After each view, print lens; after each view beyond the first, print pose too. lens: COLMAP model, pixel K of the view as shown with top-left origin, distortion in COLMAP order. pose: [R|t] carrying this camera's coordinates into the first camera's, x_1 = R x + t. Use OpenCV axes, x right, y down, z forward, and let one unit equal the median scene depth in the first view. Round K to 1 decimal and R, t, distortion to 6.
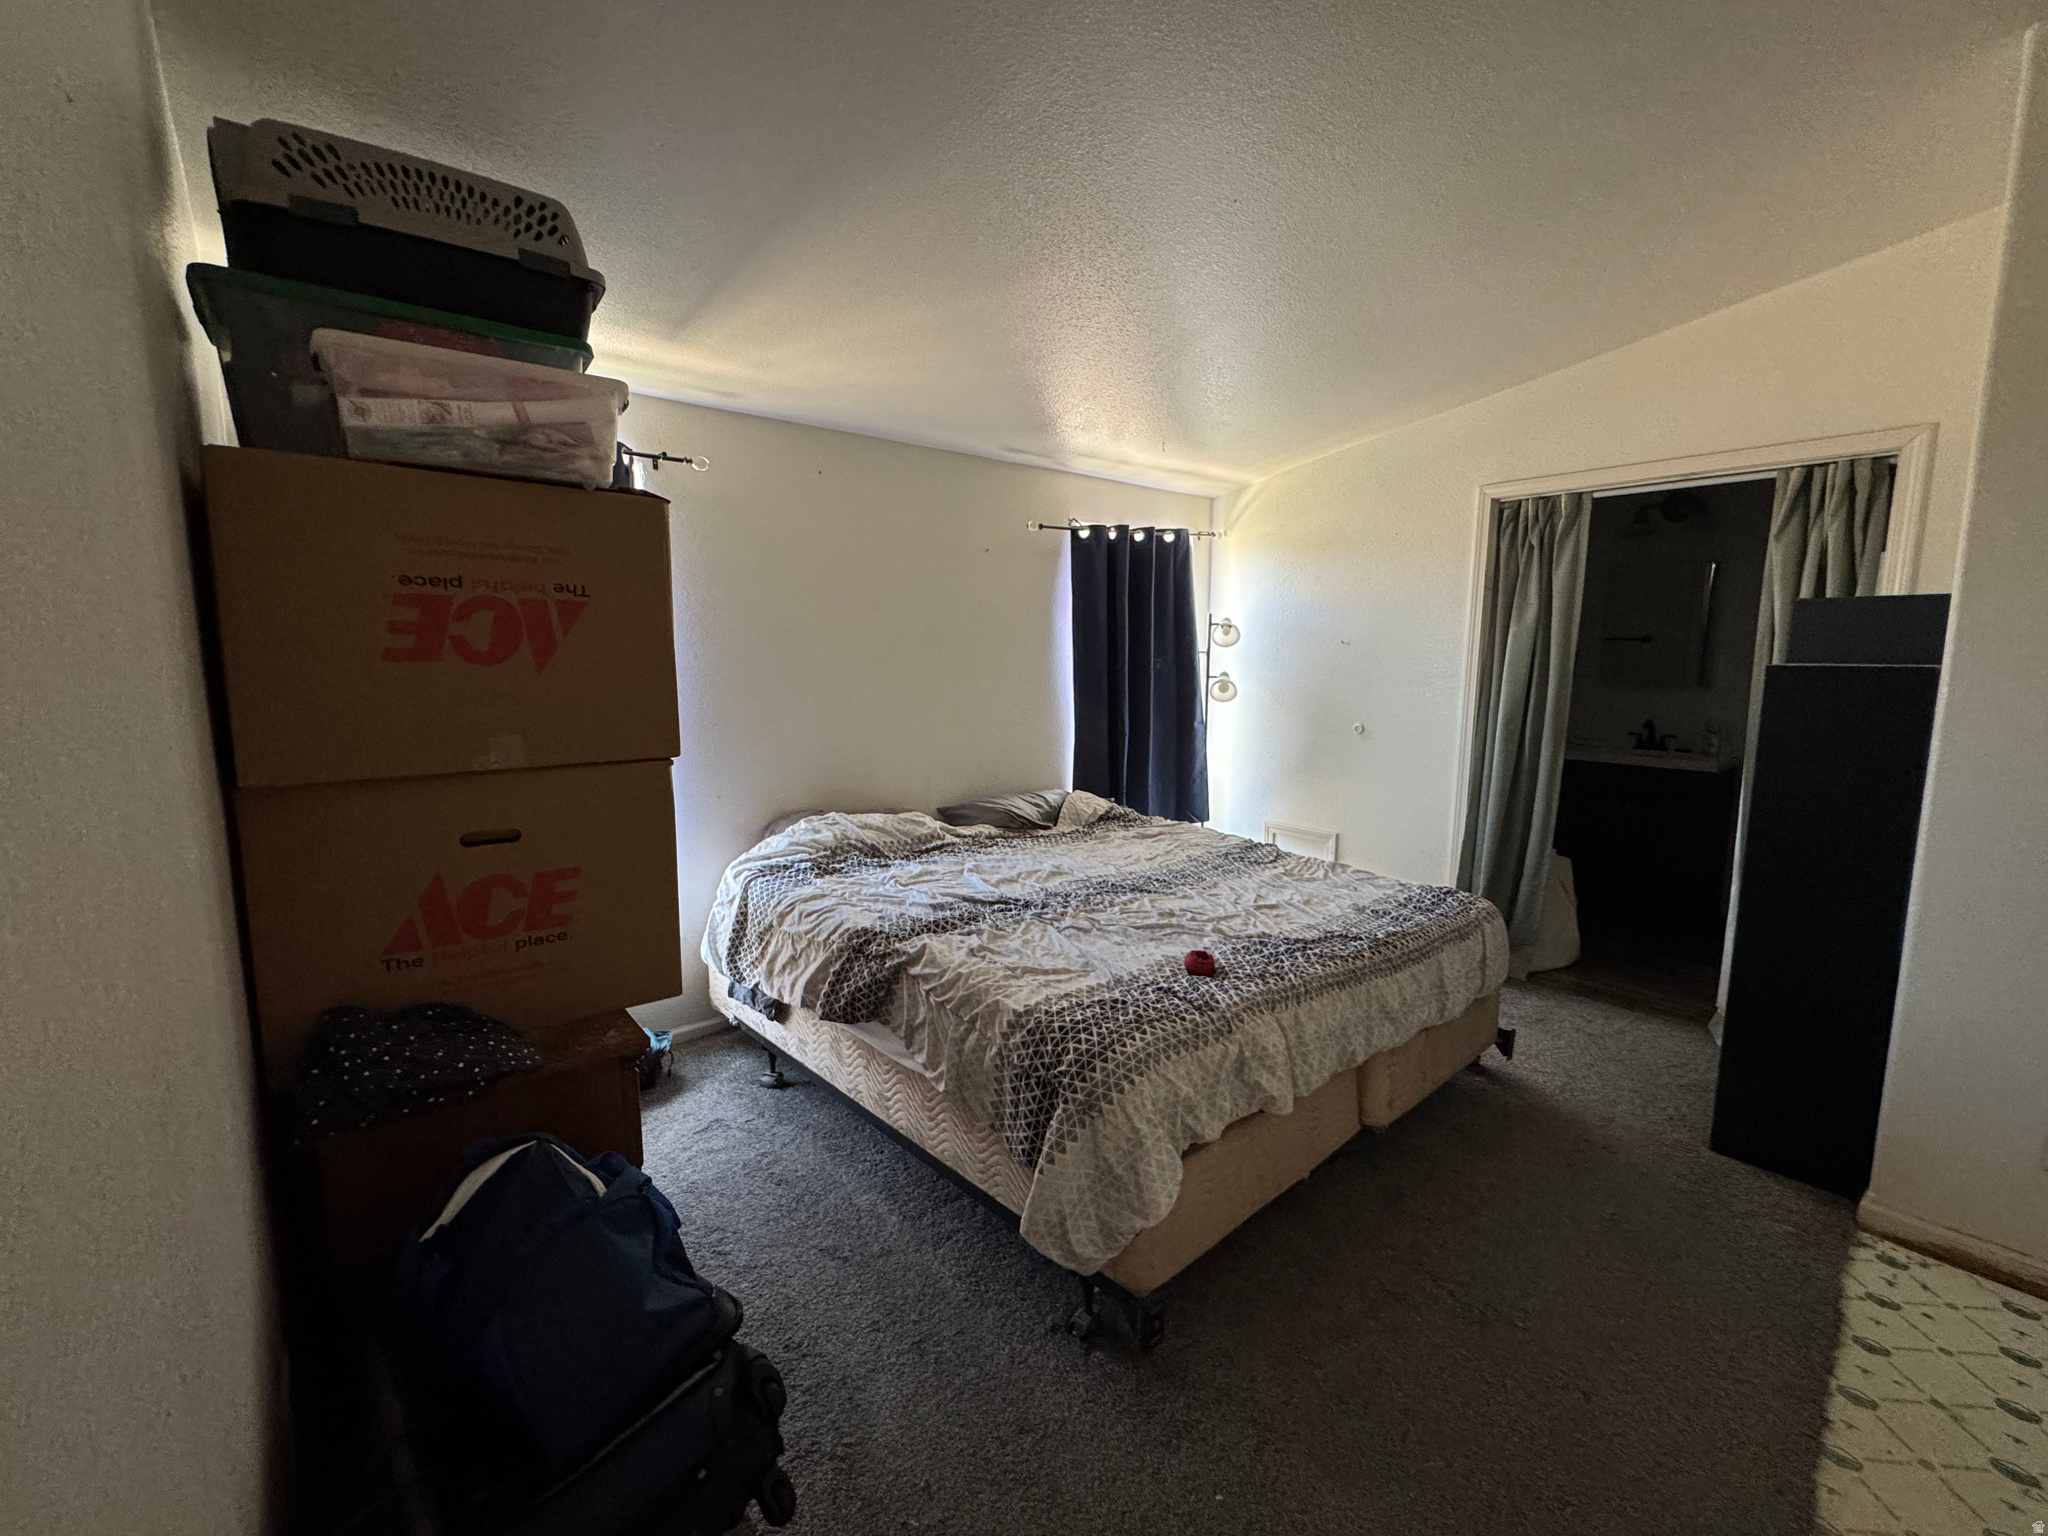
lens RADIAL K [[837.1, 0, 1024.0], [0, 837.1, 768.0], [0, 0, 1]] dist [0.001214, 0.000144]
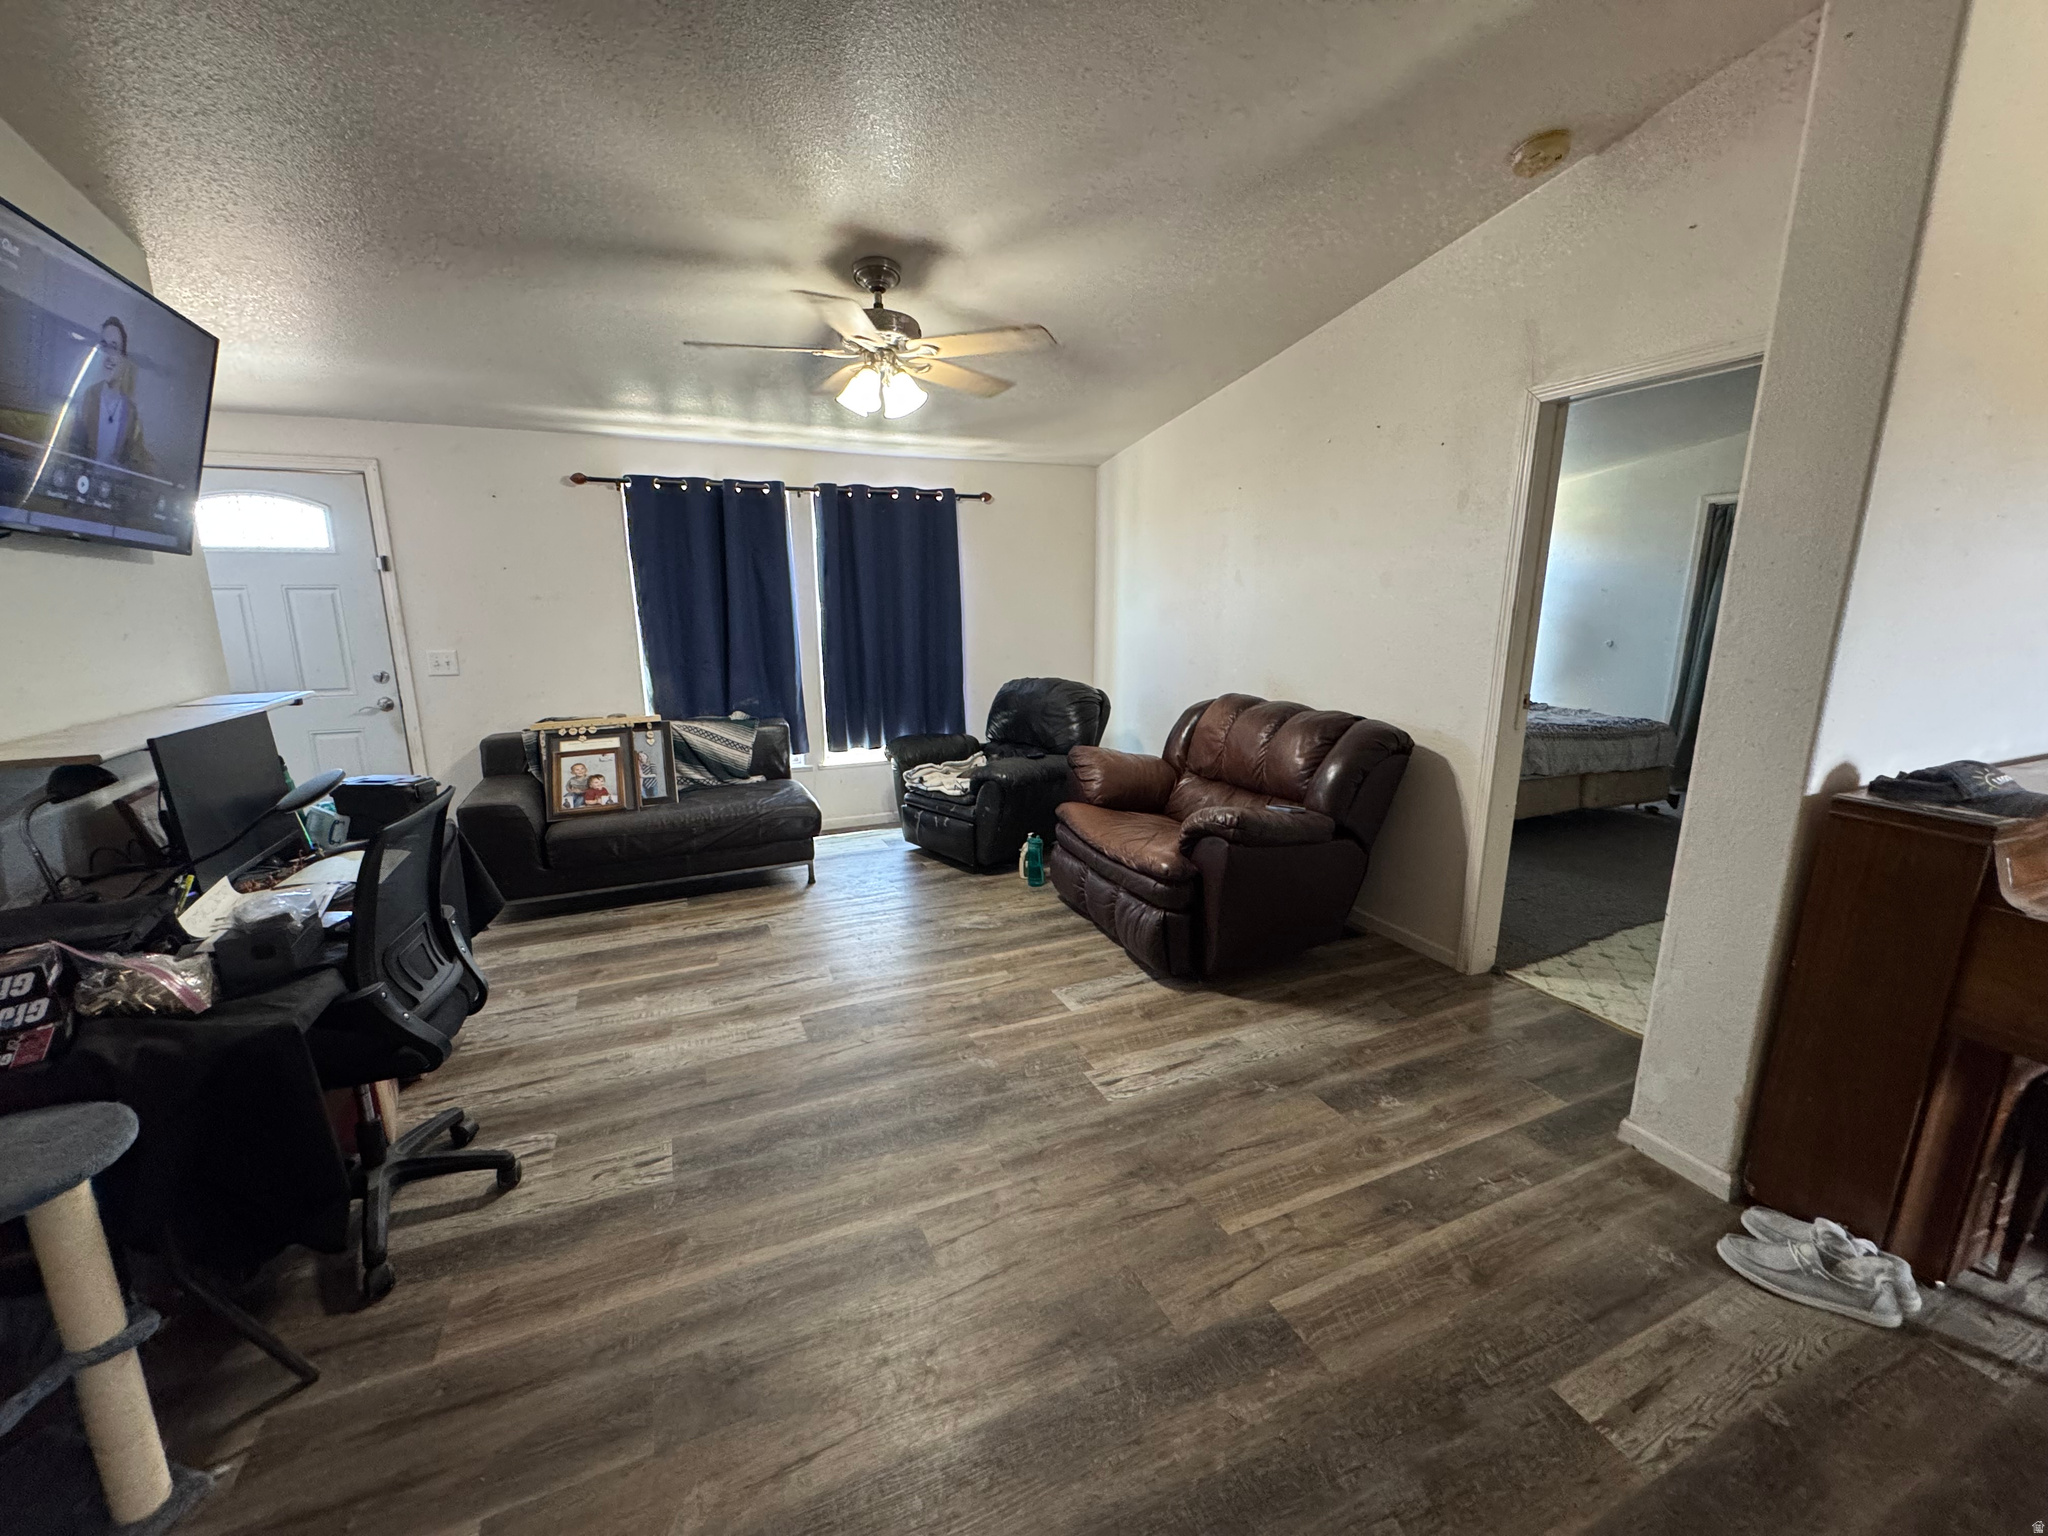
lens RADIAL K [[837.1, 0, 1024.0], [0, 837.1, 768.0], [0, 0, 1]] dist [0.001214, 0.000144]
pose [[0.967564, 0.057419, -0.246013, -0.500318], [-0.039420, 0.996215, 0.077476, 0.213730], [0.249531, -0.065265, 0.966165, -1.557426]]
